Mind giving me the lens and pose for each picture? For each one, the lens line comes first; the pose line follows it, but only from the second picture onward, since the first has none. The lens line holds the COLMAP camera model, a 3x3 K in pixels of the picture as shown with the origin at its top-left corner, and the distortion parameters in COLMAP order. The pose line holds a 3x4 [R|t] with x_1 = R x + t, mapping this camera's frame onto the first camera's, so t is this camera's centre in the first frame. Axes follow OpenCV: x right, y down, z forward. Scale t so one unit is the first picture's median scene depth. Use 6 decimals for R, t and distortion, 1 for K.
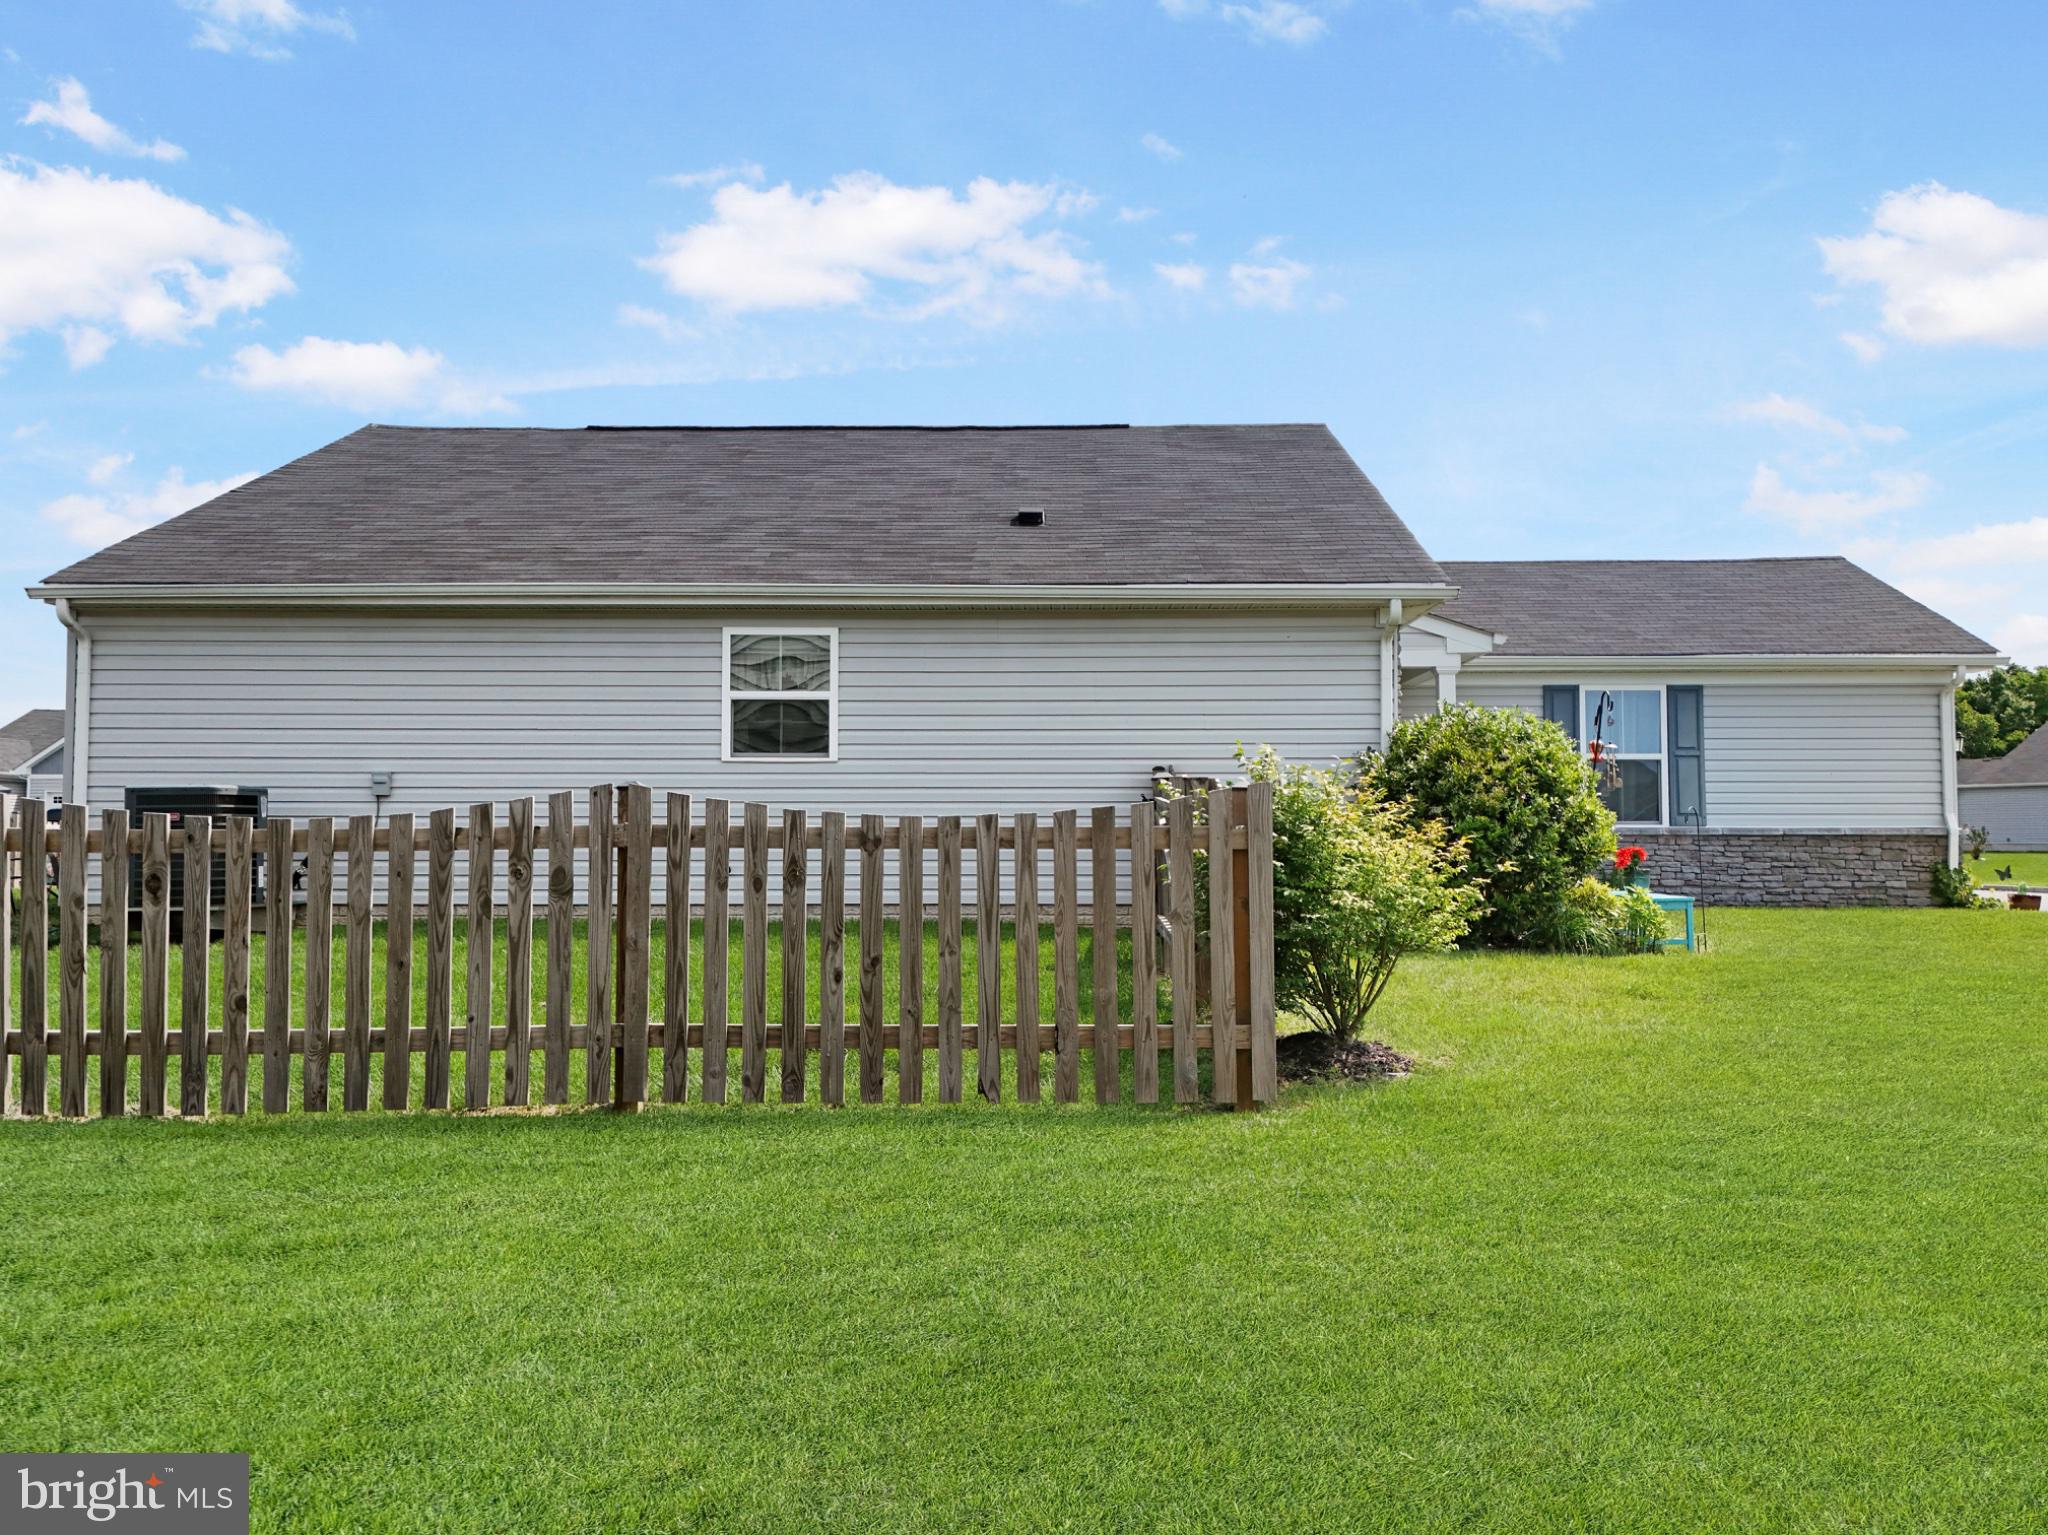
lens RADIAL K [[1509.9, 0, 1026.3], [0, 1509.9, 759.0], [0, 0, 1]] dist [0.035382, -0.013845]
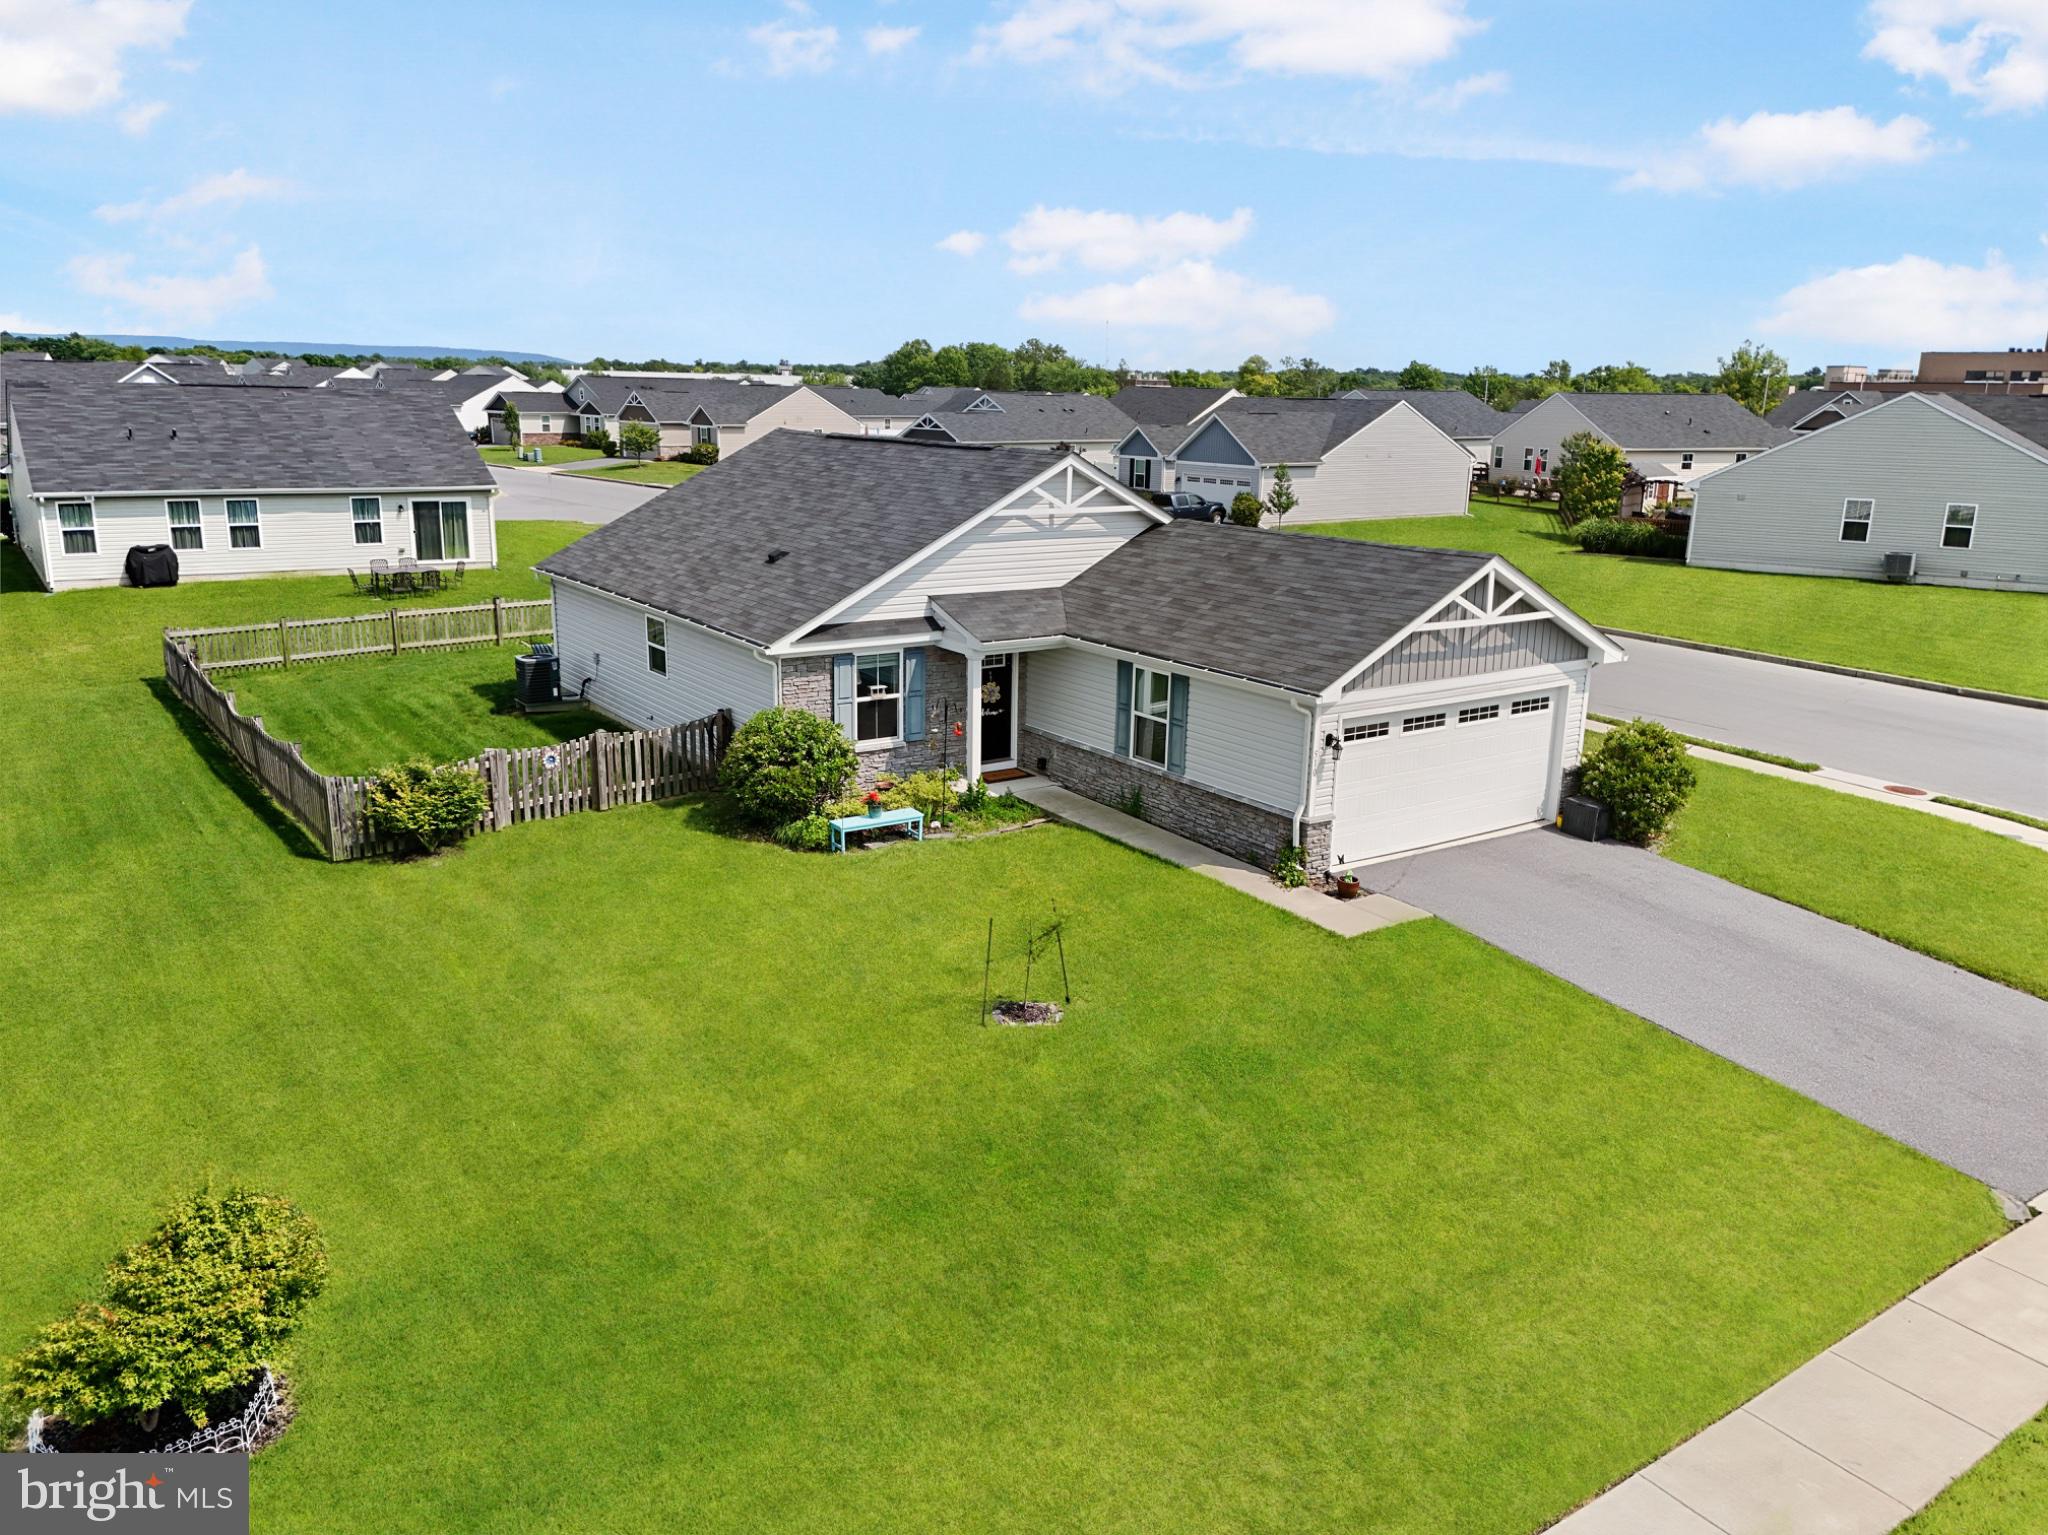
lens RADIAL K [[1528.5, 0, 1022.8], [0, 1528.5, 773.6], [0, 0, 1]] dist [0.101483, -0.066647]
pose [[0.575458, 0.208153, -0.790899, 1.957753], [0.027450, 0.961607, 0.273053, -0.460552], [0.817371, -0.178840, 0.547651, 0.136236]]
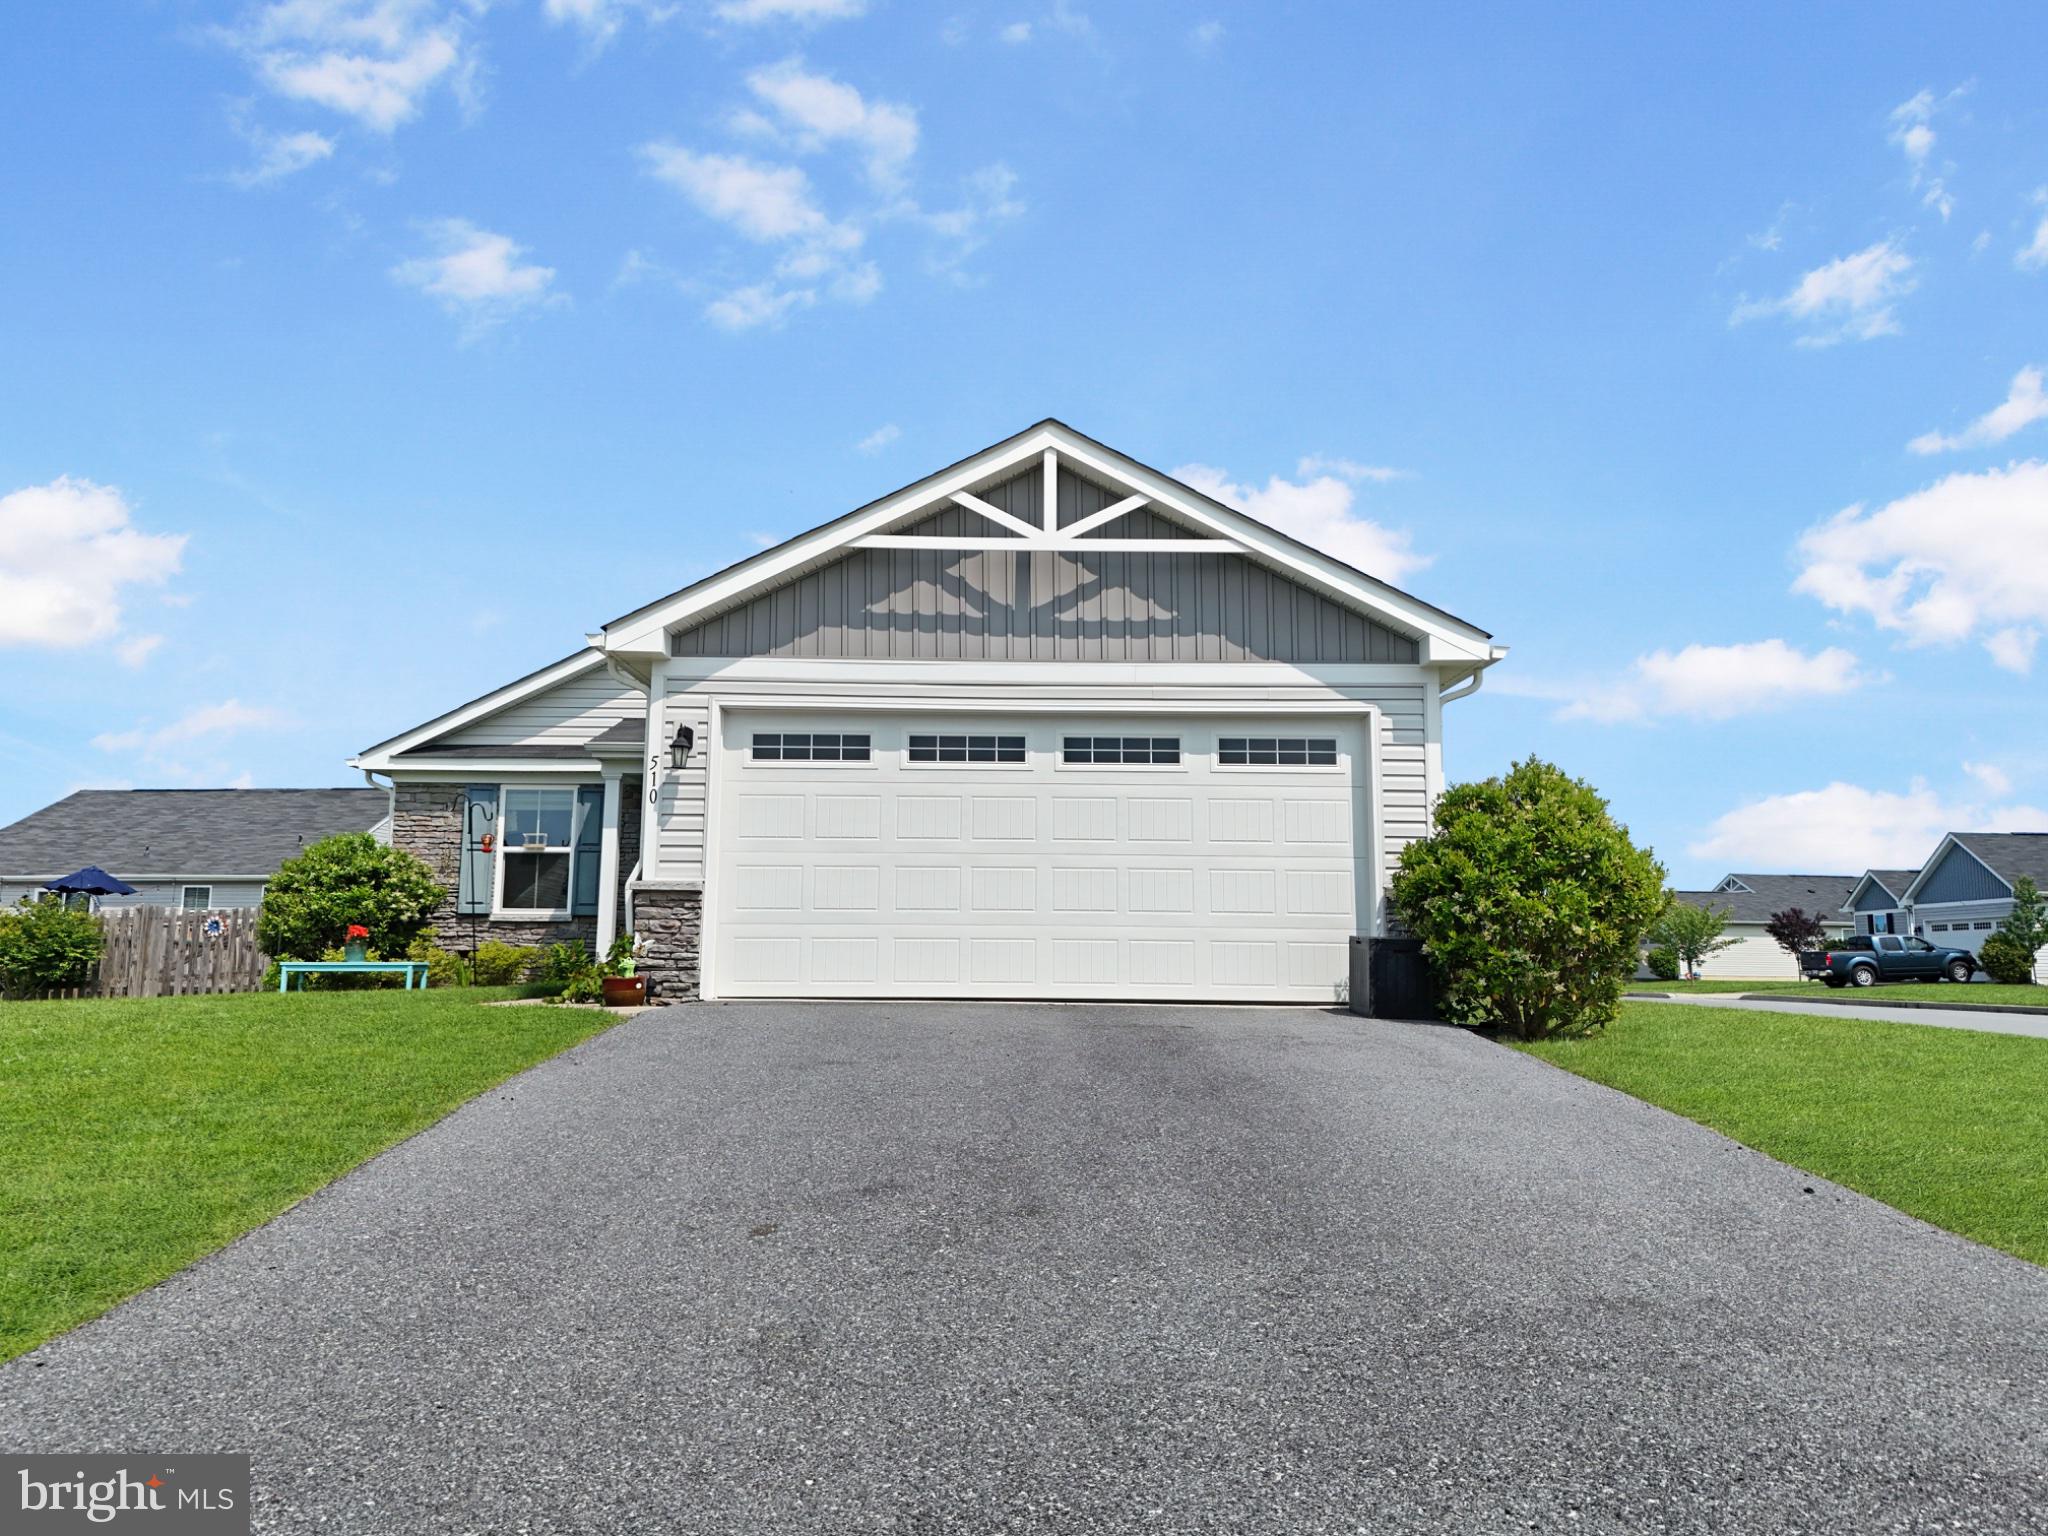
lens RADIAL K [[1525.1, 0, 1027.0], [0, 1525.1, 768.2], [0, 0, 1]] dist [0.030925, -0.005998]
pose [[0.022766, -0.132936, -0.990863, 1.725132], [0.048676, 0.990092, -0.131714, 0.124989], [0.998555, -0.045233, 0.029011, 1.527495]]
